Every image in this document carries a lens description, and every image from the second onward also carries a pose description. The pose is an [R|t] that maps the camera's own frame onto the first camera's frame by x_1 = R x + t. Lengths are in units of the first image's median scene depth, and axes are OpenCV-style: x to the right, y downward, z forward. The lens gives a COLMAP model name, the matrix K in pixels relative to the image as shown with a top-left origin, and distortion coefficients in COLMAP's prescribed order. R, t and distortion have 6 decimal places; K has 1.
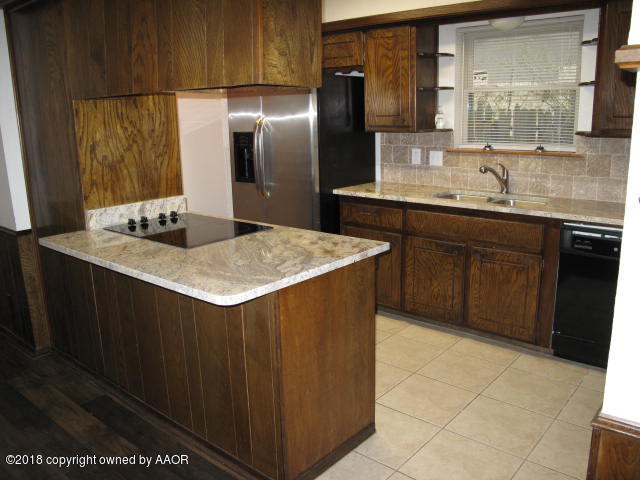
lens RADIAL K [[537.7, 0, 322.1], [0, 537.7, 241.5], [0, 0, 1]] dist [-0.144342, 0.104504]
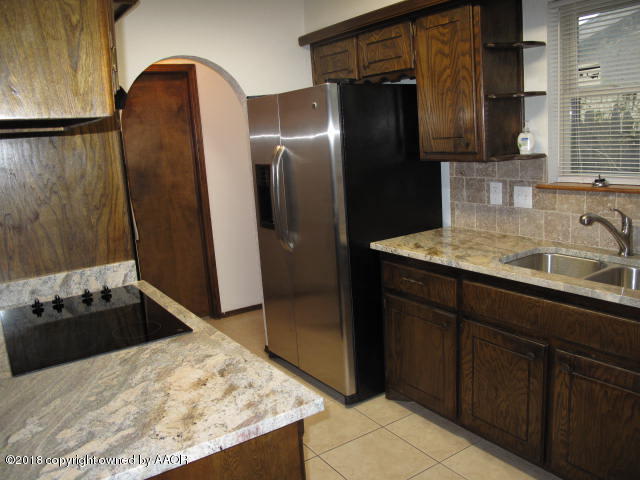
lens RADIAL K [[537.7, 0, 319.5], [0, 537.7, 240.8], [0, 0, 1]] dist [-0.144342, 0.104504]
pose [[0.961943, 0.012416, -0.272966, 0.161161], [-0.019686, 0.999520, -0.023910, -0.085521], [0.272539, 0.028373, 0.961726, 0.304367]]
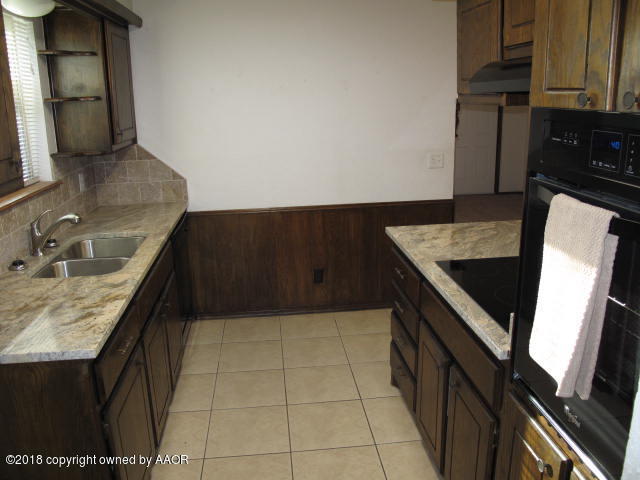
lens RADIAL K [[537.7, 0, 319.9], [0, 537.7, 239.9], [0, 0, 1]] dist [-0.144342, 0.104504]
pose [[-0.726056, -0.143789, 0.672434, -0.372750], [0.194449, 0.895048, 0.401346, -0.308173], [-0.659570, 0.422154, -0.621895, 1.162426]]
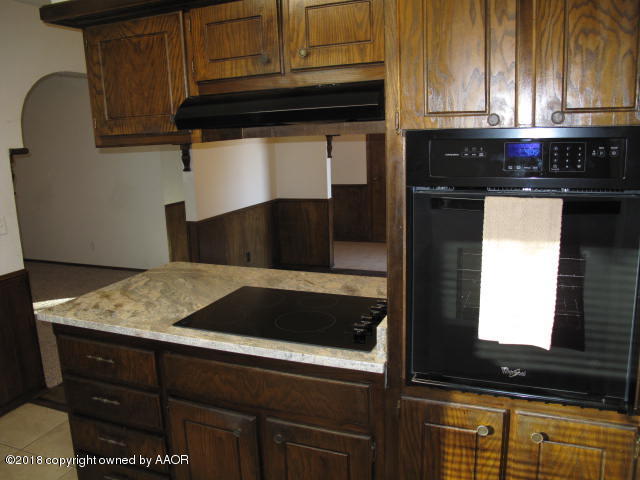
lens RADIAL K [[537.7, 0, 321.8], [0, 537.7, 239.6], [0, 0, 1]] dist [-0.144342, 0.104504]
pose [[-0.948694, 0.116426, -0.293980, -0.059965], [-0.015618, 0.911354, 0.411327, -0.307431], [0.315809, 0.394815, -0.862778, 1.167342]]
